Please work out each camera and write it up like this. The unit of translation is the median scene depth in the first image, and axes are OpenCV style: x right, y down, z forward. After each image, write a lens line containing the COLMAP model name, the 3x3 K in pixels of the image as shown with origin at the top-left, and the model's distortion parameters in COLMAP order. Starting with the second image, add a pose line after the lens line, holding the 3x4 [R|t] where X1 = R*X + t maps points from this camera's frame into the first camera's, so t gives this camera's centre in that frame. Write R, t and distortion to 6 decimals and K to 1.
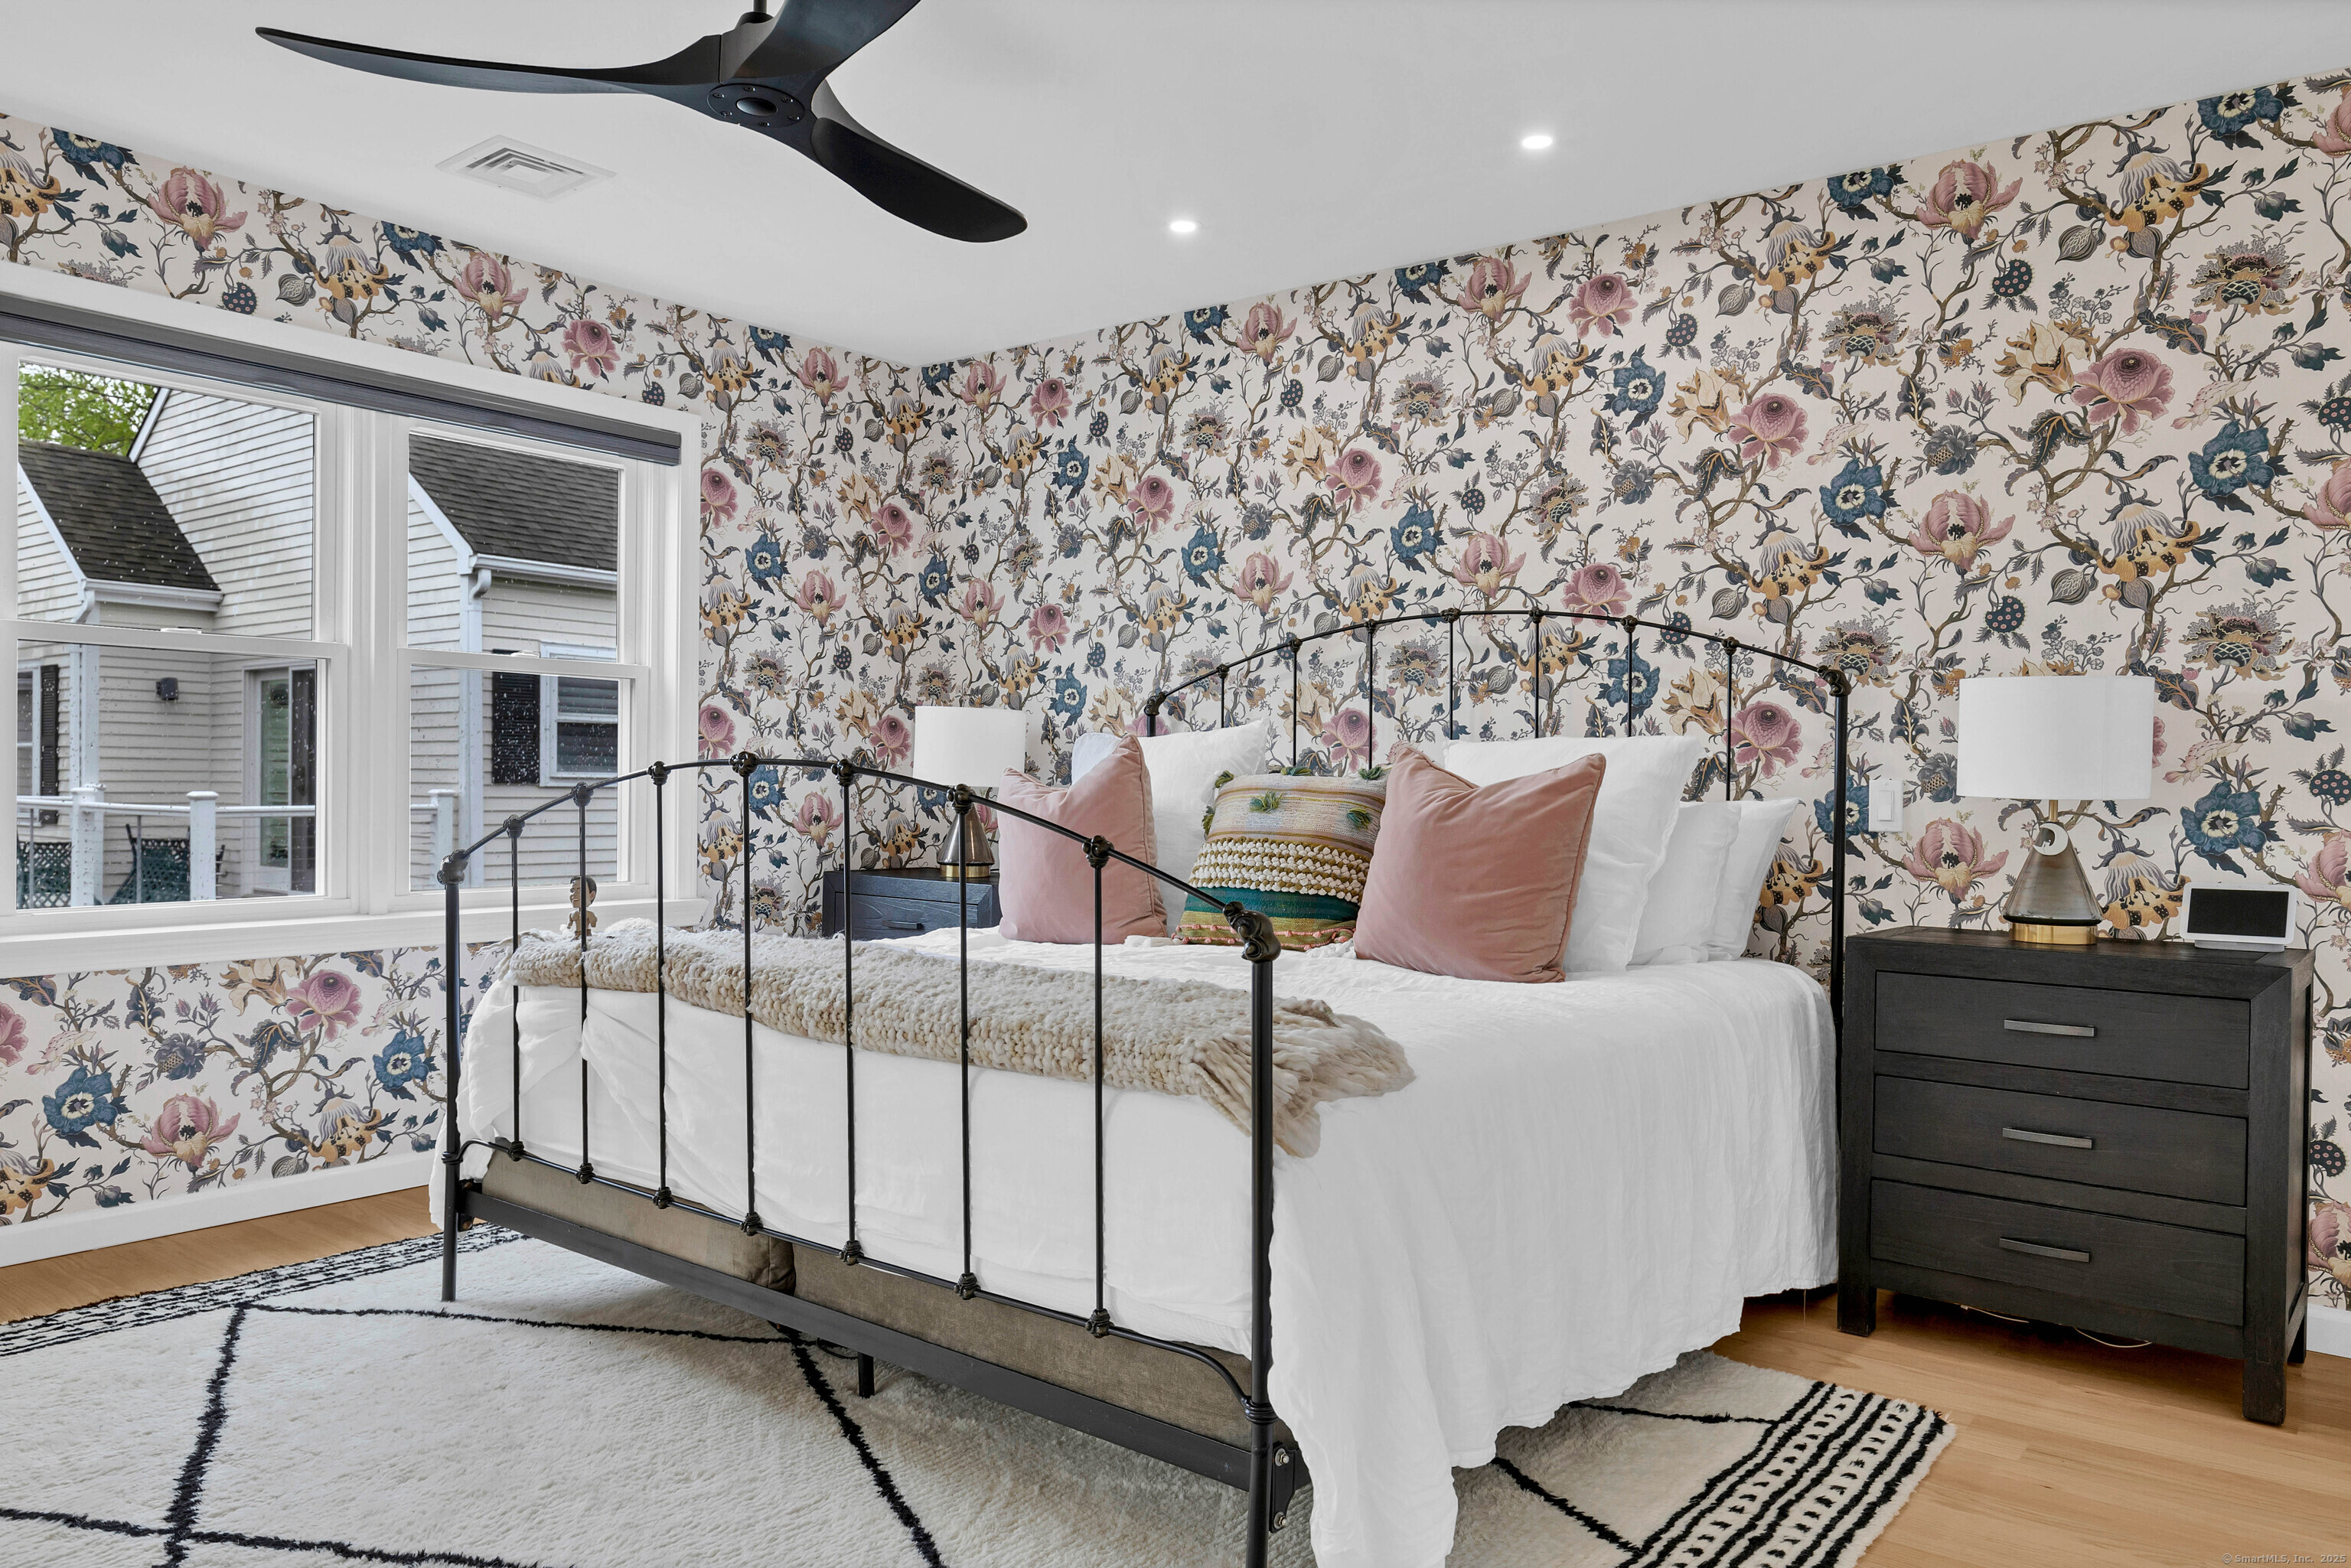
lens RADIAL K [[1596.3, 0, 1175.5], [0, 1596.3, 784.0], [0, 0, 1]] dist [-0.001006, -0.003015]
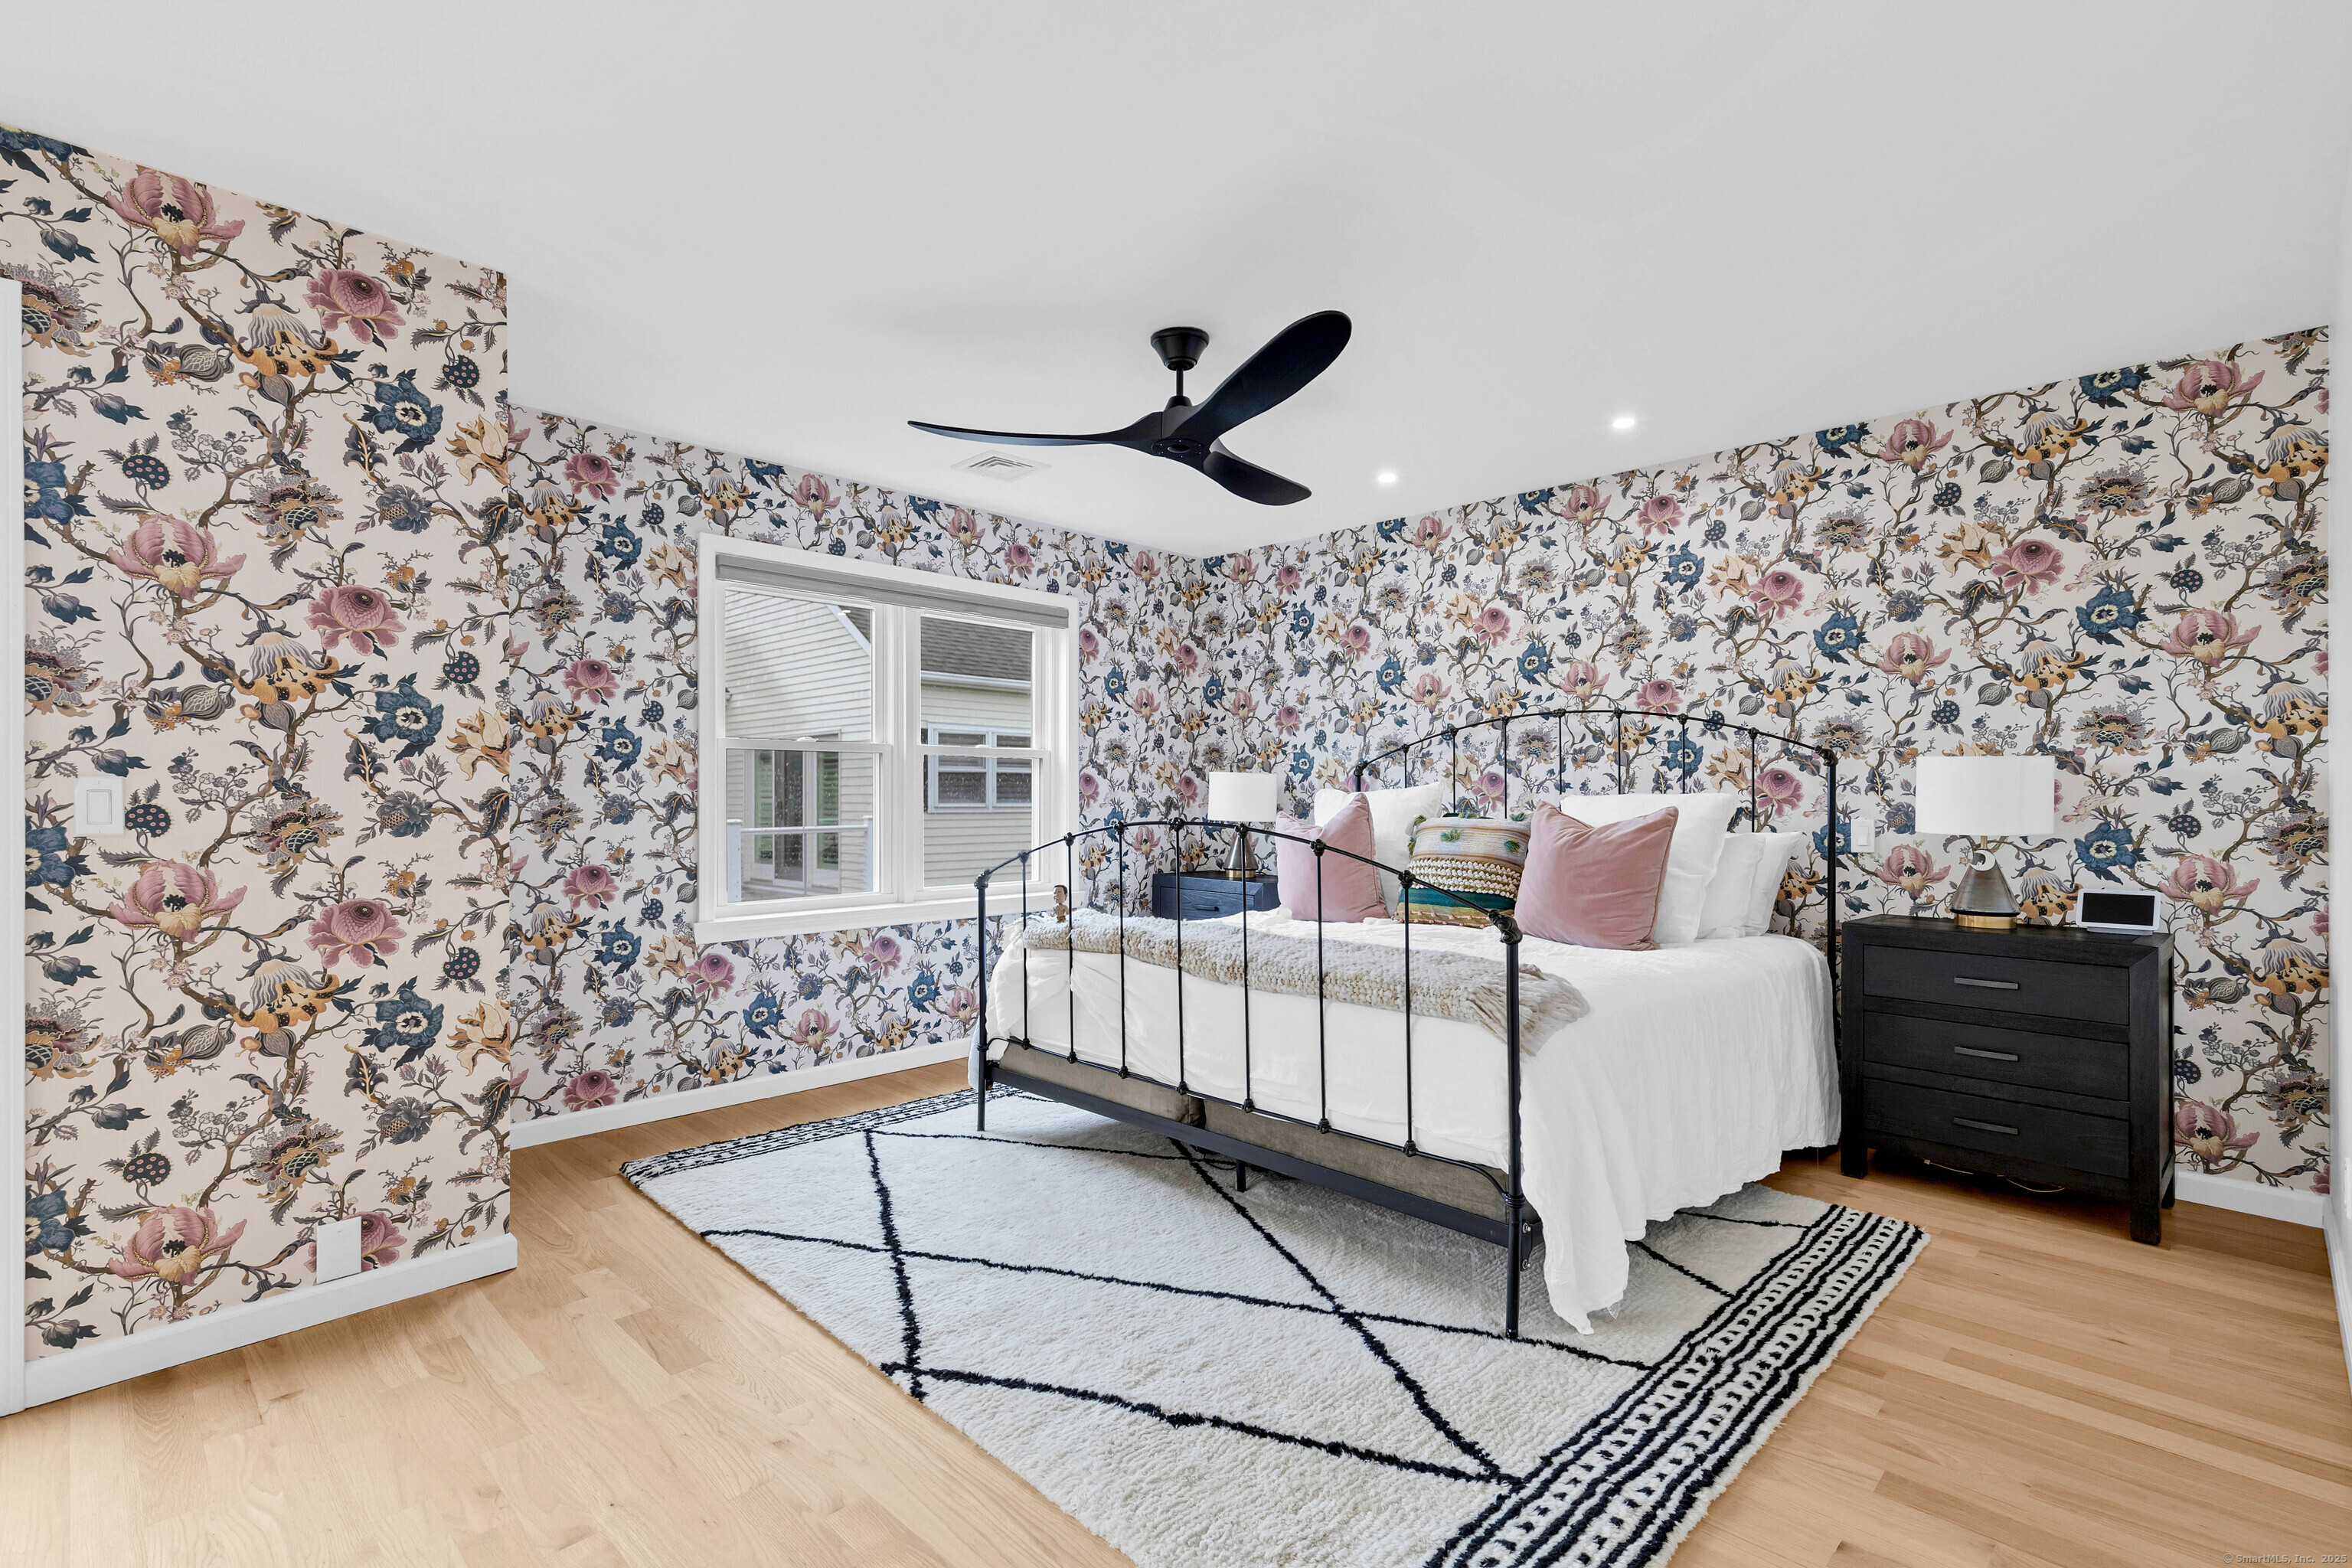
lens RADIAL K [[1058.2, 0, 1198.3], [0, 1058.2, 794.3], [0, 0, 1]] dist [0.005668, -0.000150]
pose [[0.992736, -0.011262, -0.119784, -0.073041], [0.009924, 0.999882, -0.011759, -0.021739], [0.119902, 0.010485, 0.992730, -0.100786]]
